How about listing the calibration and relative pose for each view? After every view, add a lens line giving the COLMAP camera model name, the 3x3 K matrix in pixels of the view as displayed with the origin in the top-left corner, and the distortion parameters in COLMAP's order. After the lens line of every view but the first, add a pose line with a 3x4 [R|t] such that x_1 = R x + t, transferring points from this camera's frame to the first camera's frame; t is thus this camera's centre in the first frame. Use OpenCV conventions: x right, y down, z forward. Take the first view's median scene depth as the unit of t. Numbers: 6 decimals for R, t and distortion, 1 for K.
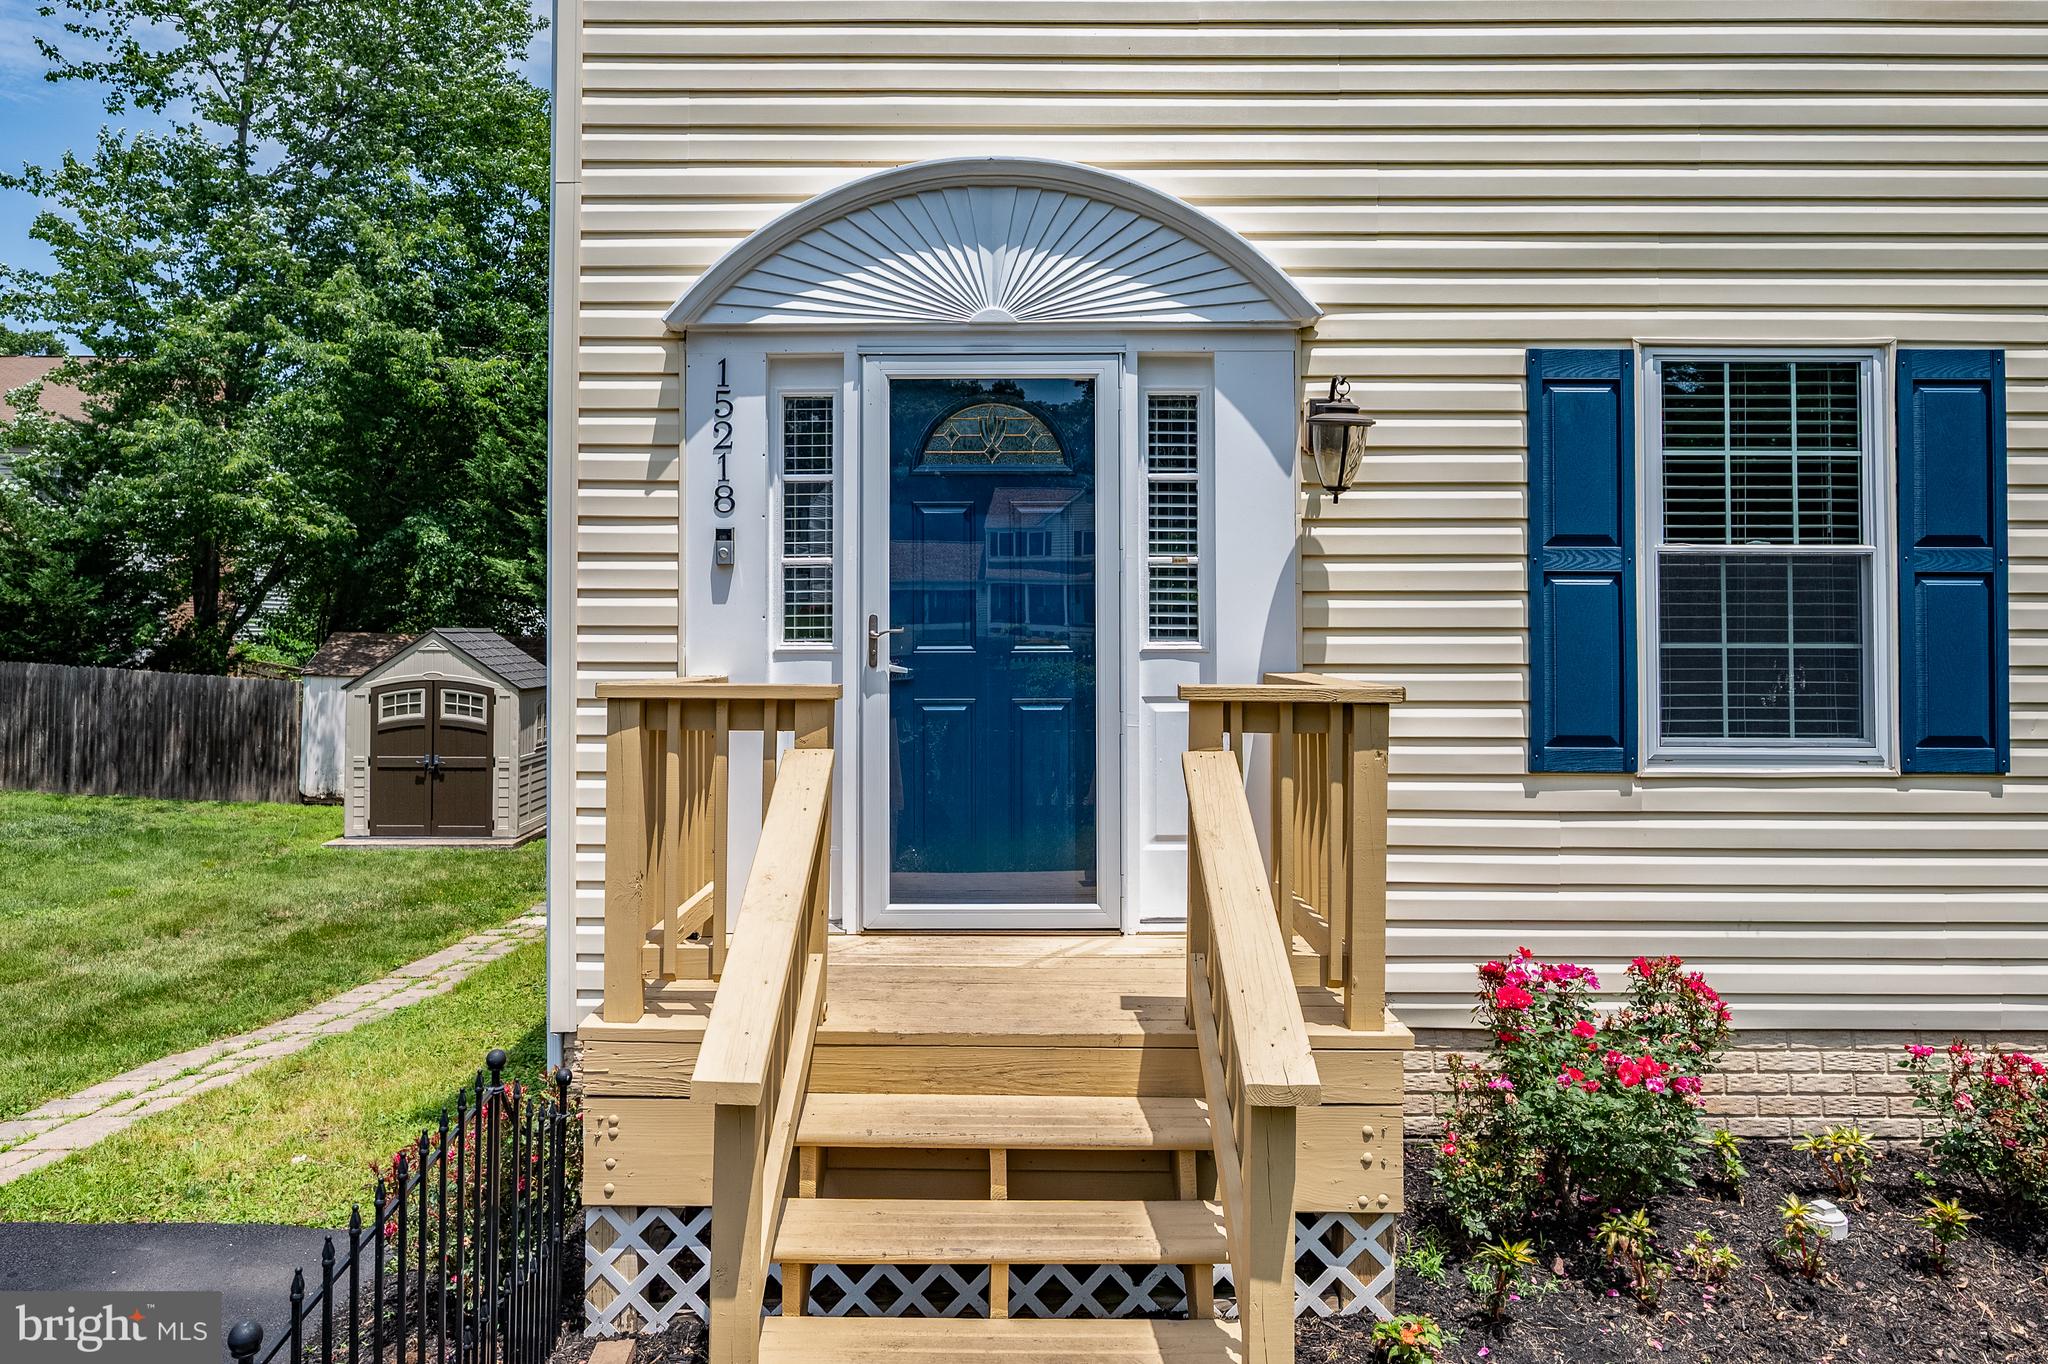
lens RADIAL K [[1393.6, 0, 1013.6], [0, 1393.6, 609.3], [0, 0, 1]] dist [0.007396, -0.003751]
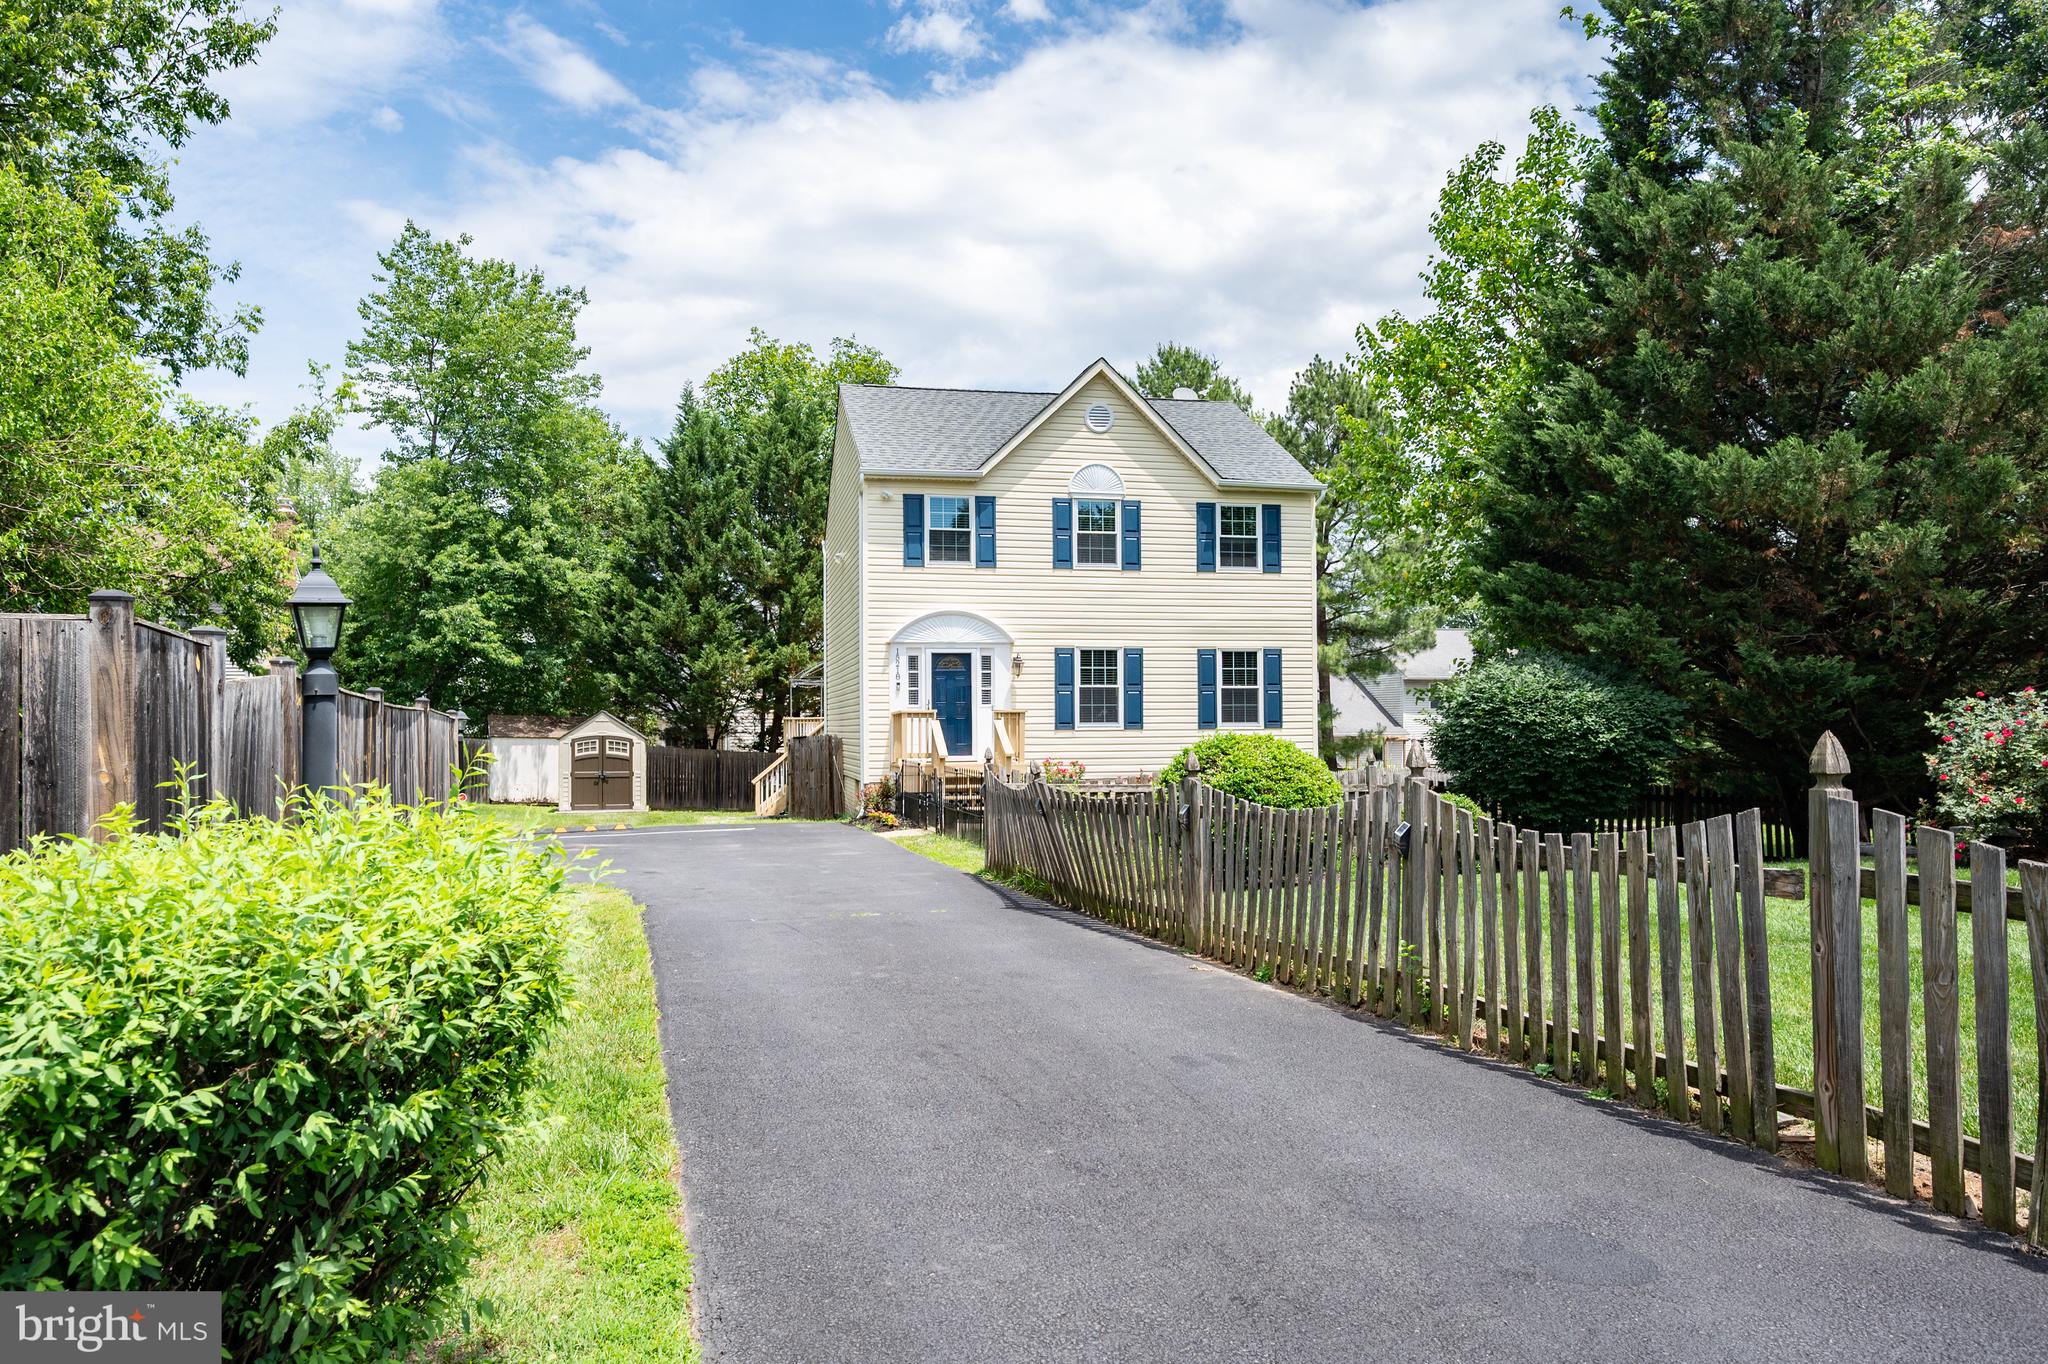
lens RADIAL K [[1433.9, 0, 1038.7], [0, 1433.9, 679.8], [0, 0, 1]] dist [0.010609, 0.000423]
pose [[0.974419, -0.000518, 0.224740, -0.864941], [0.004327, 0.999855, -0.016454, 0.019462], [-0.224699, 0.017006, 0.974280, -4.086944]]
